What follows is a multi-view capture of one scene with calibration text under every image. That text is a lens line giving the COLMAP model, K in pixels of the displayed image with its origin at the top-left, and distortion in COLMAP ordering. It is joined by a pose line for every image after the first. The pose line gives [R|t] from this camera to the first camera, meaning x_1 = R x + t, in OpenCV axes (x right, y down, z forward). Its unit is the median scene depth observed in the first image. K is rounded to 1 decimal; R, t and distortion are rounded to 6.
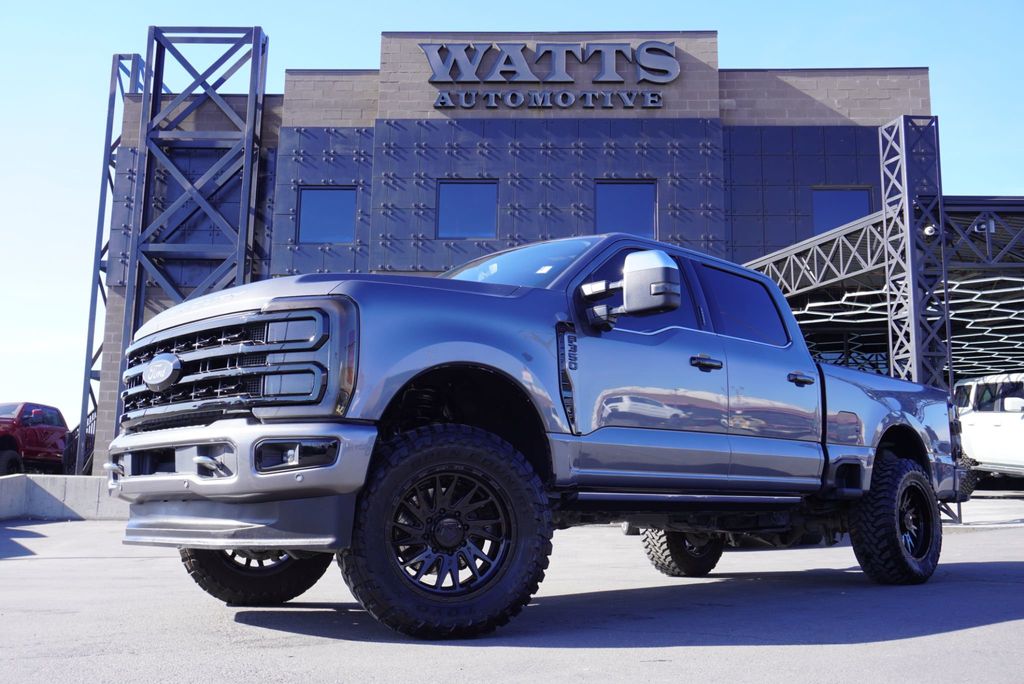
lens RADIAL K [[983.6, 0, 514.0], [0, 983.6, 339.1], [0, 0, 1]] dist [-0.009253, 0.000000]
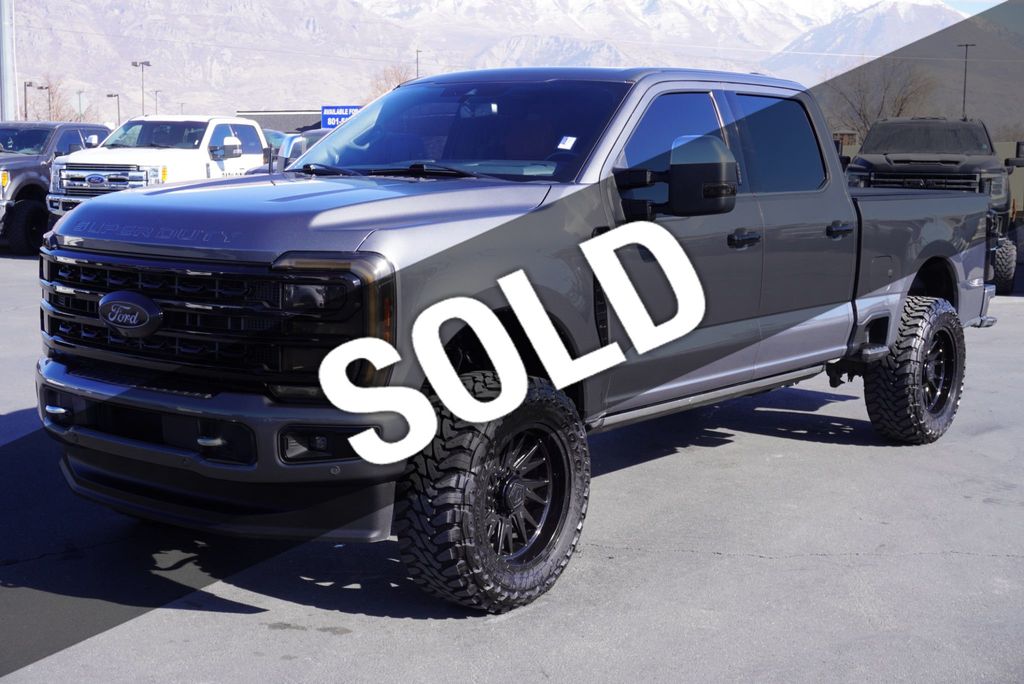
lens RADIAL K [[1396.5, 0, 510.9], [0, 1396.5, 343.8], [0, 0, 1]] dist [-0.003088, 0.000000]
pose [[0.990587, -0.010845, 0.136457, -0.188916], [-0.030169, 0.955049, 0.294909, -0.274549], [-0.133521, -0.296250, 0.945732, -0.138720]]
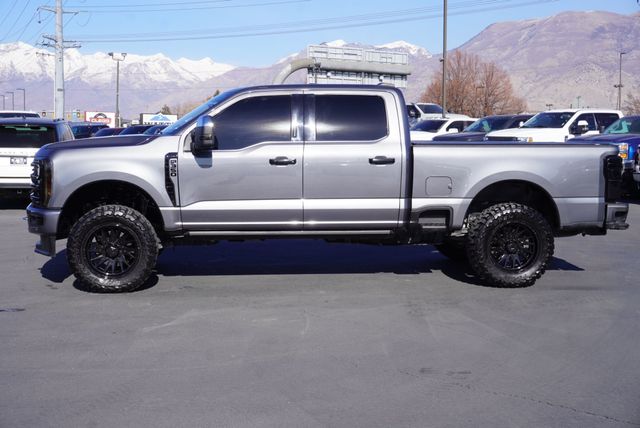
lens RADIAL K [[872.8, 0, 317.8], [0, 872.8, 213.1], [0, 0, 1]] dist [-0.003088, 0.000000]
pose [[0.795227, 0.052375, -0.604046, 1.446017], [0.103215, 0.970026, 0.219990, -0.273364], [0.597462, -0.237288, 0.765985, -0.264099]]
